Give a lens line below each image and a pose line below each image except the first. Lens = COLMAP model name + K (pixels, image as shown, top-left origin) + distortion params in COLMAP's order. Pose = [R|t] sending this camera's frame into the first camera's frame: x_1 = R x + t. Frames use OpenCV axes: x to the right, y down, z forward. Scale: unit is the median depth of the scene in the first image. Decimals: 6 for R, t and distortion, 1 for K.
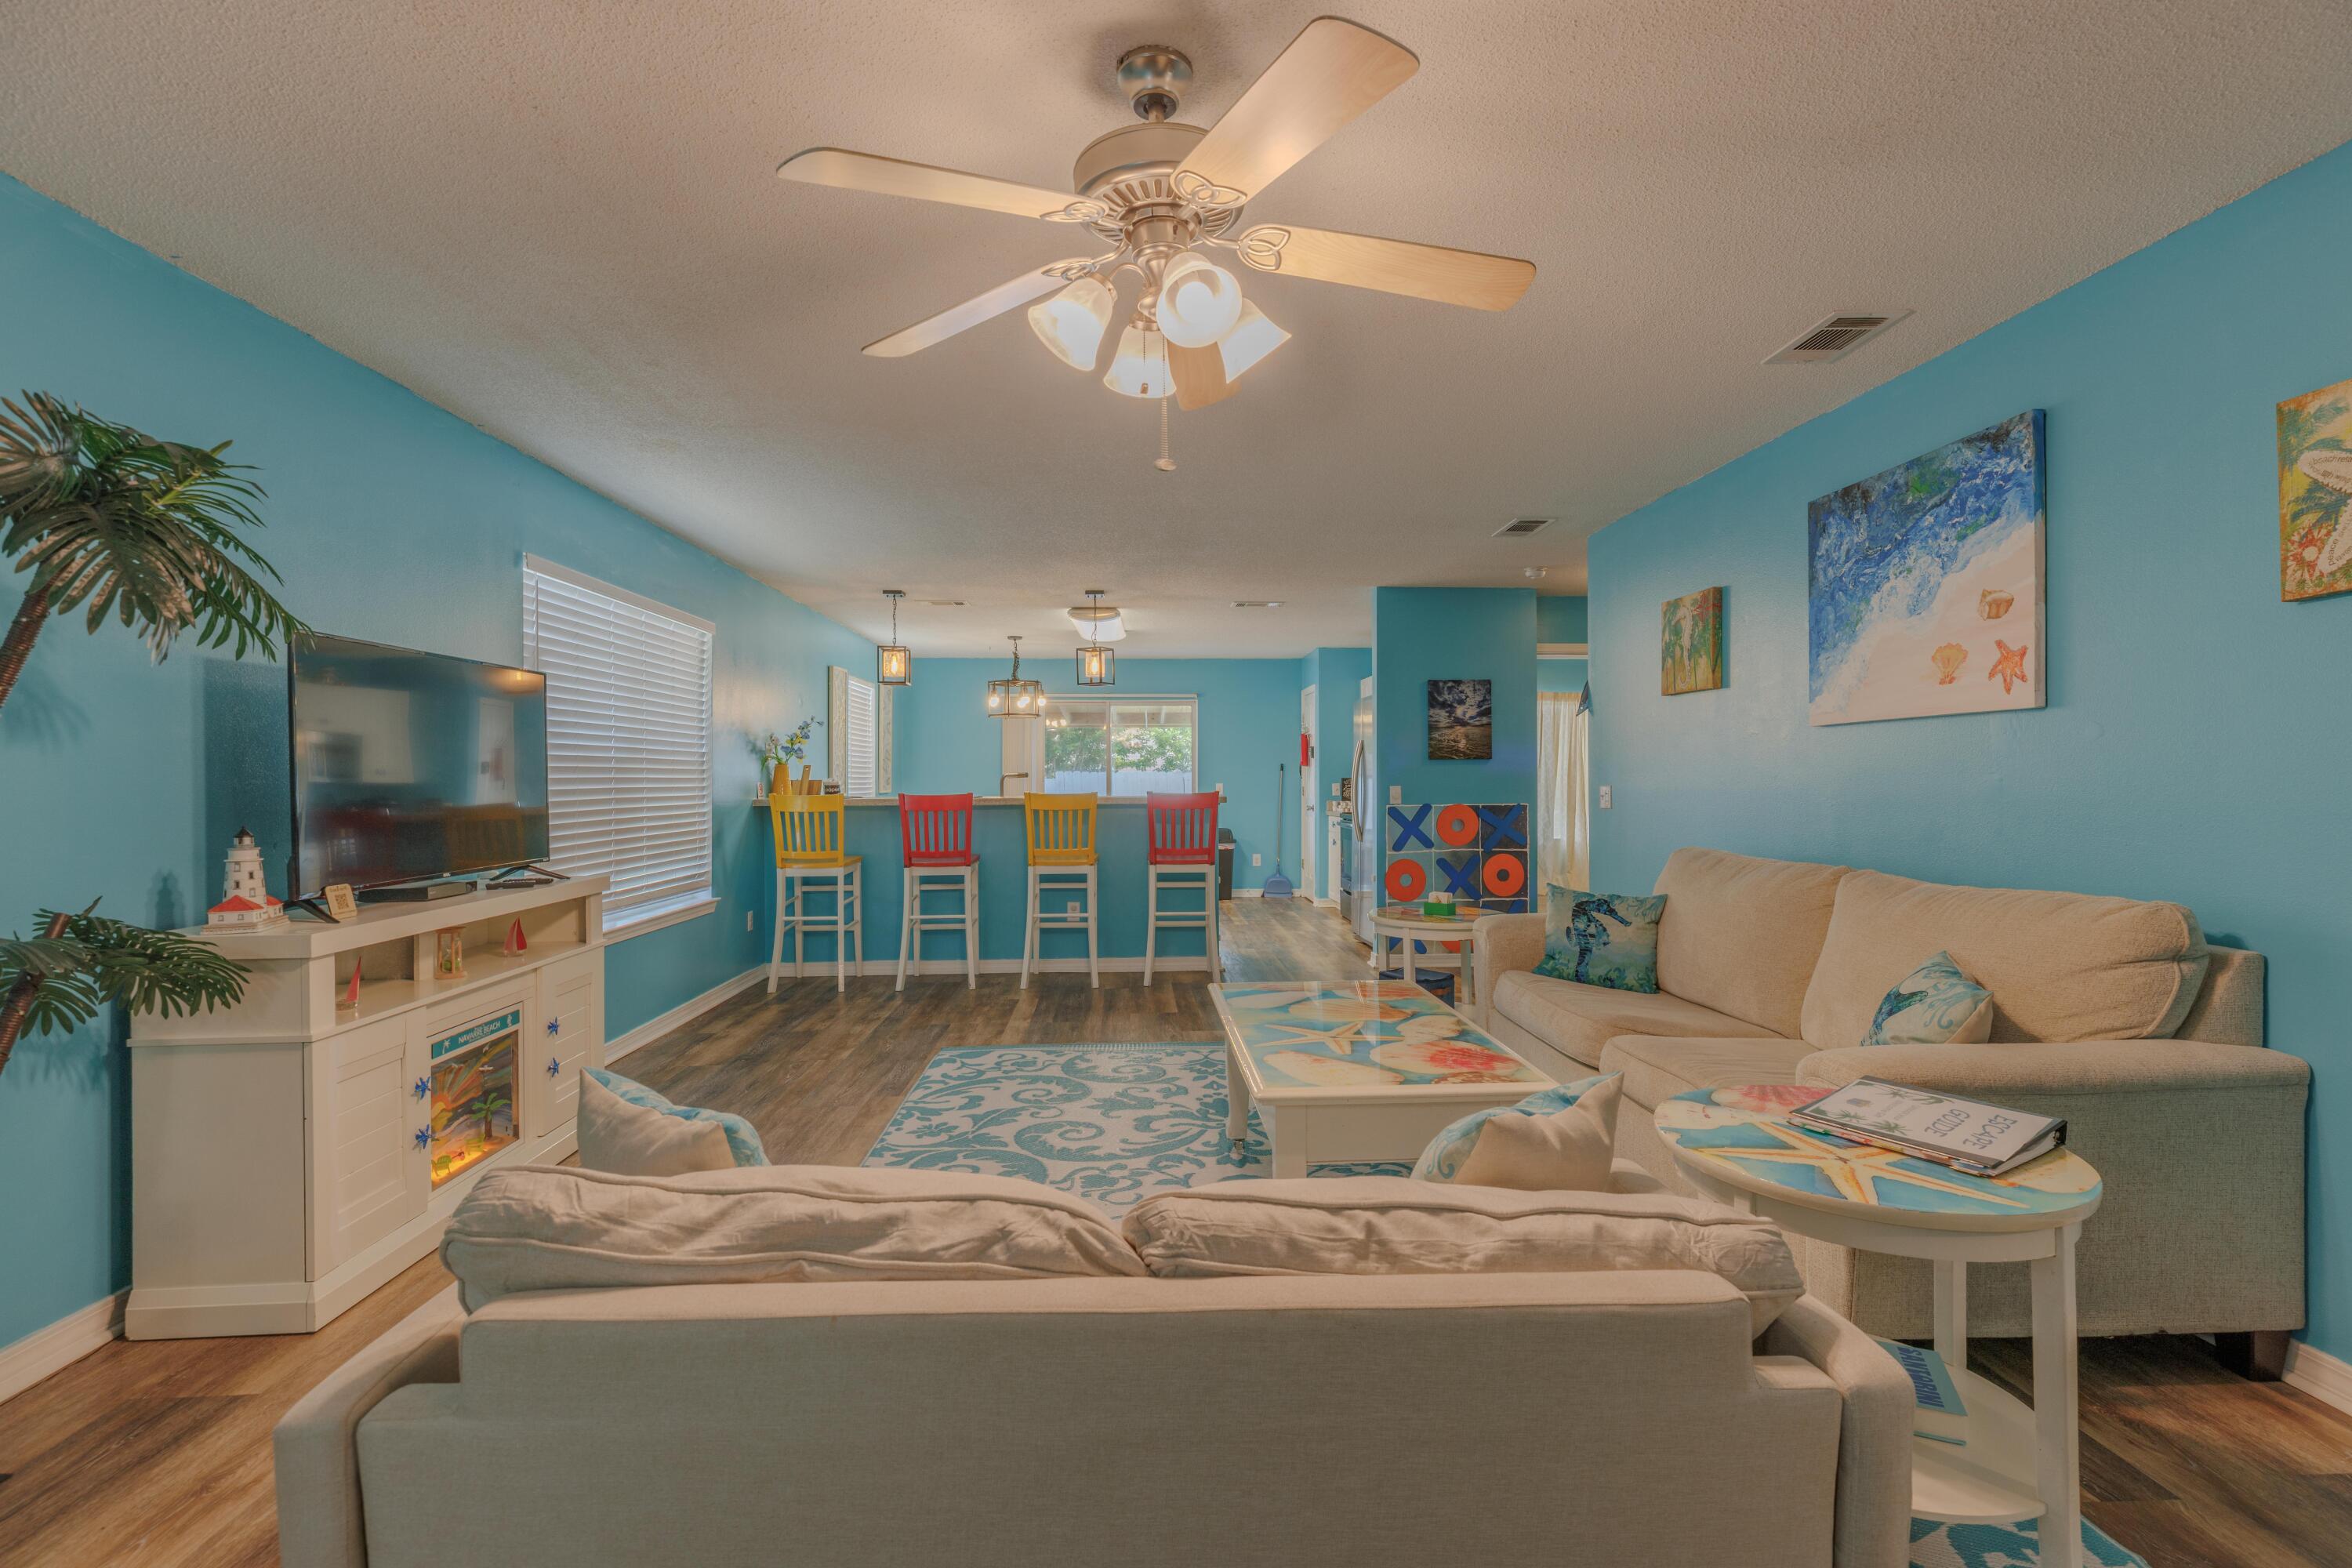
lens RADIAL K [[1052.0, 0, 1178.0], [0, 1052.0, 779.7], [0, 0, 1]] dist [0.005093, -0.001083]
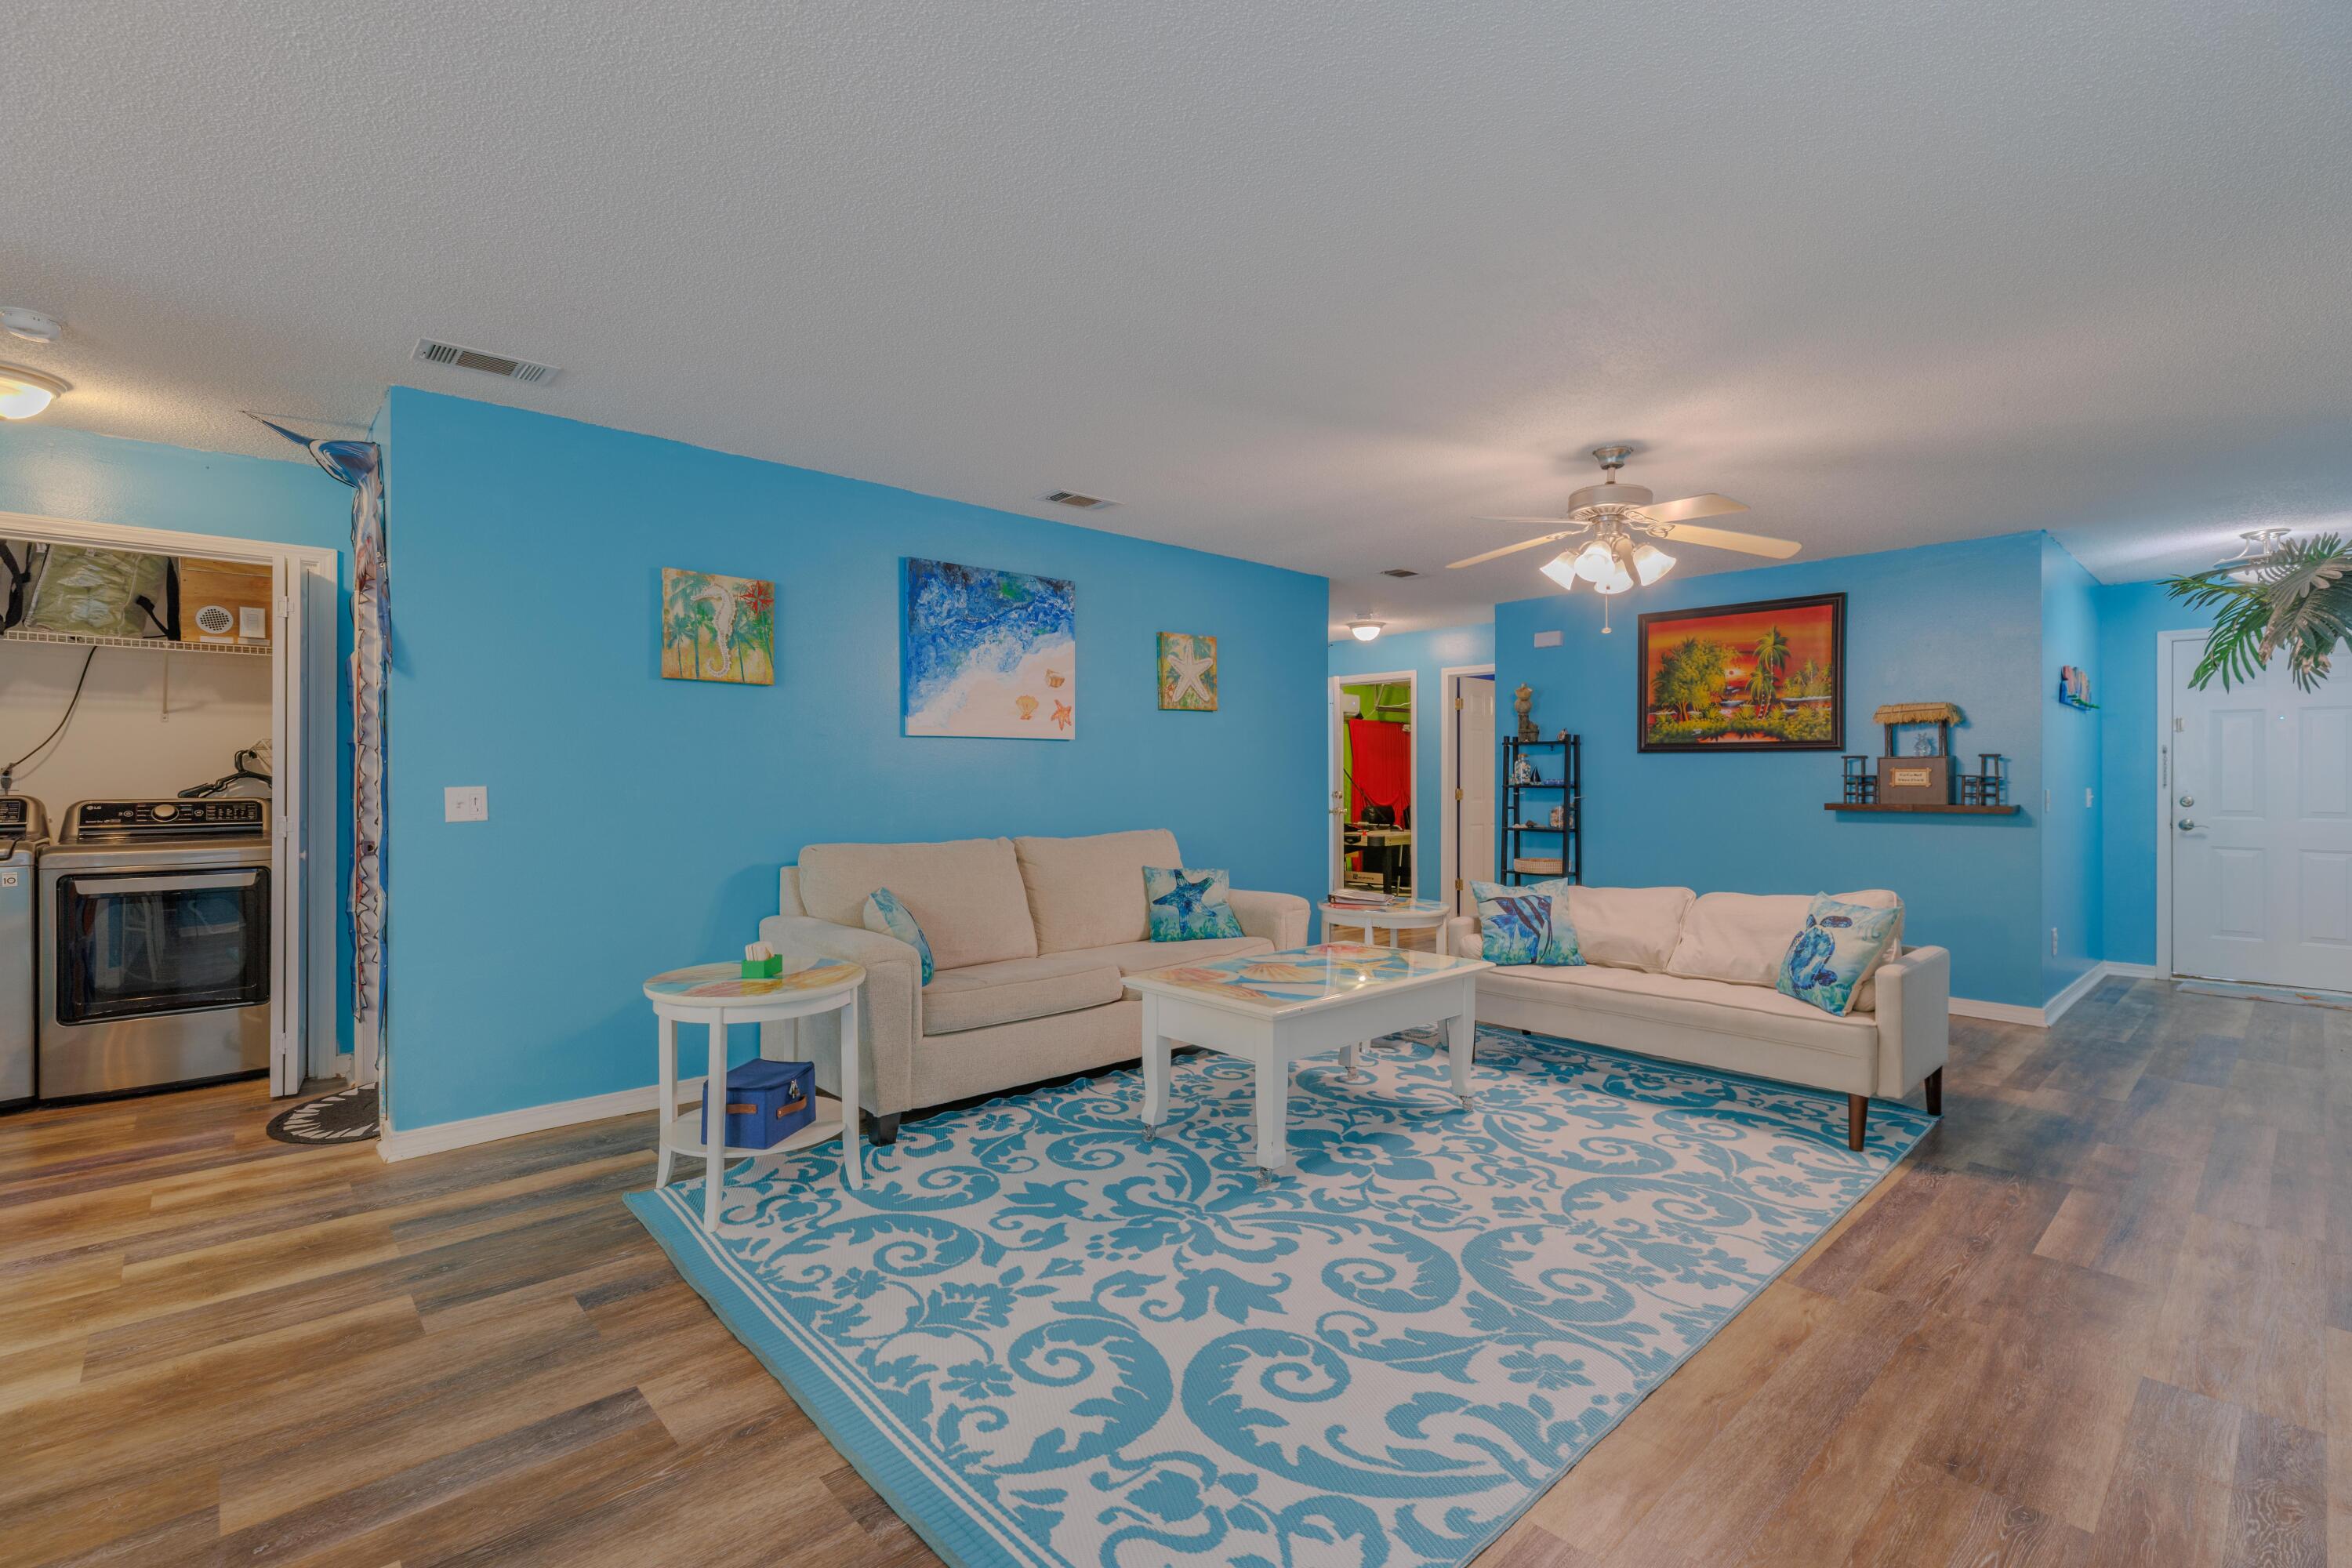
lens RADIAL K [[1052.0, 0, 1164.4], [0, 1052.0, 777.1], [0, 0, 1]] dist [0.005093, -0.001083]
pose [[-0.636682, 0.002253, 0.771123, -0.514723], [0.001475, 0.999997, -0.001704, 0.001463], [-0.771125, 0.000053, -0.636684, 1.435417]]
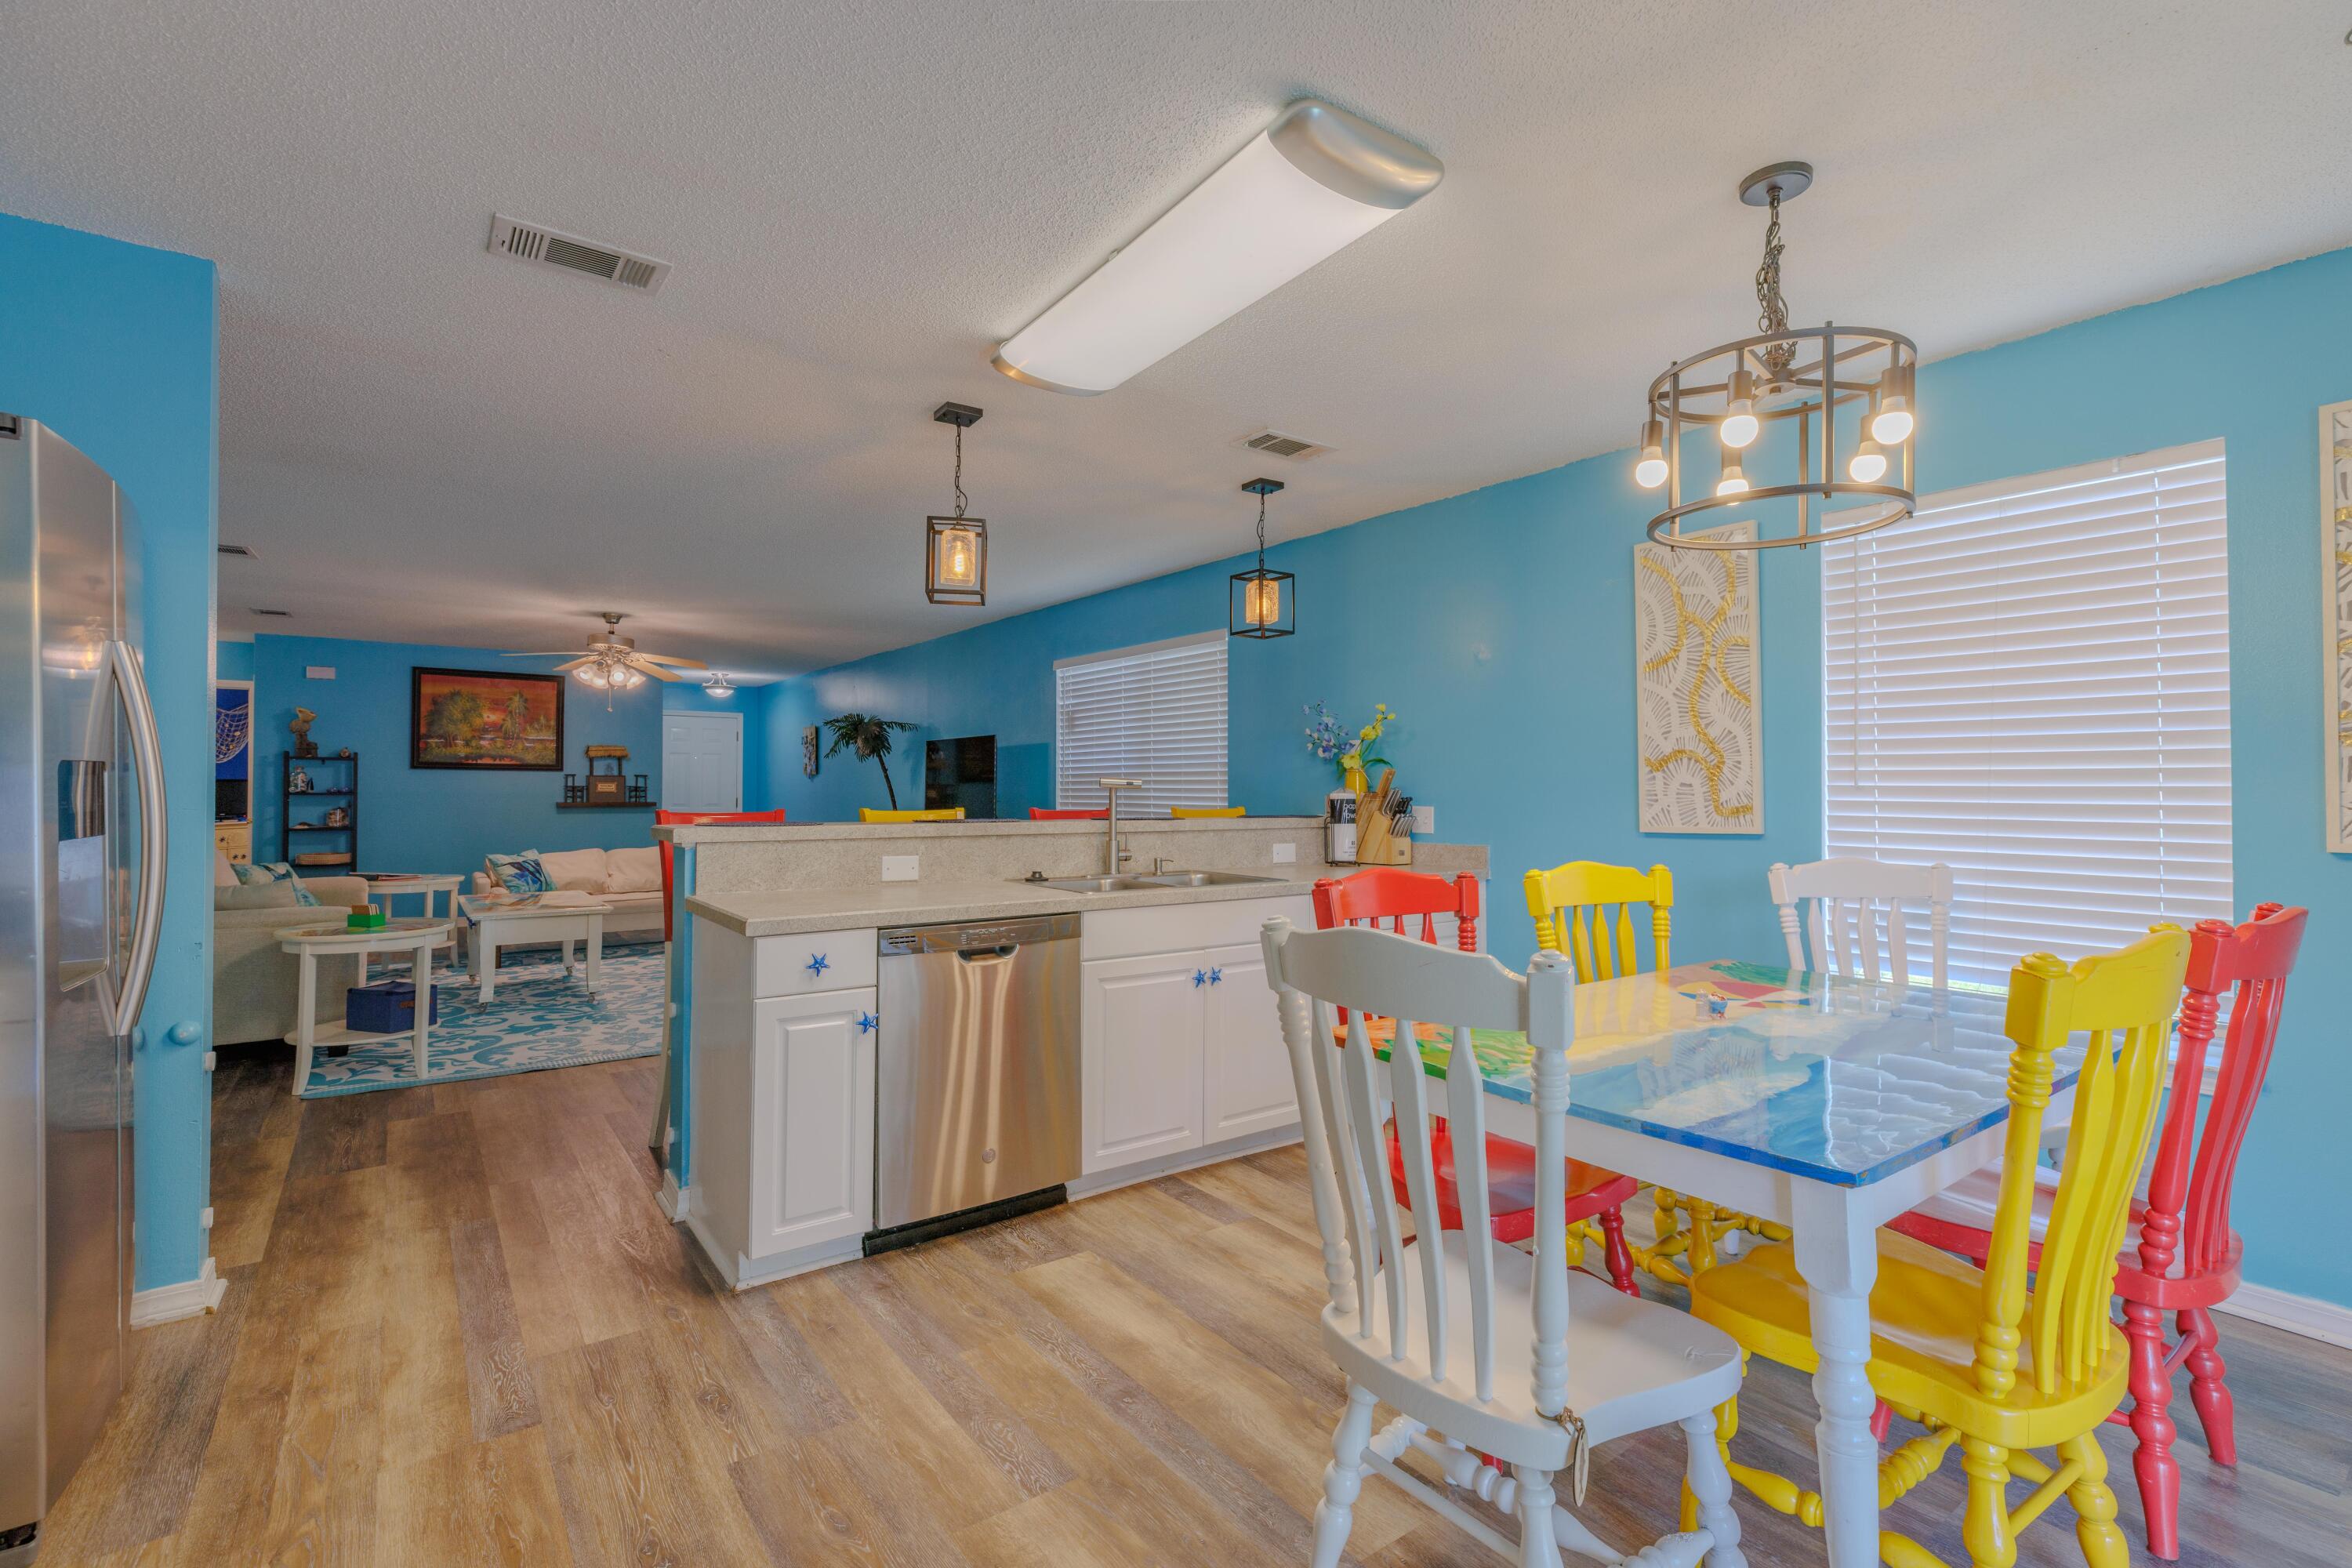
lens RADIAL K [[1052.0, 0, 1172.1], [0, 1052.0, 779.6], [0, 0, 1]] dist [0.005093, -0.001083]
pose [[-0.833372, -0.005257, -0.552688, 0.195433], [-0.002324, 0.999979, -0.006008, -0.005097], [0.552708, -0.003722, -0.833367, 2.598327]]
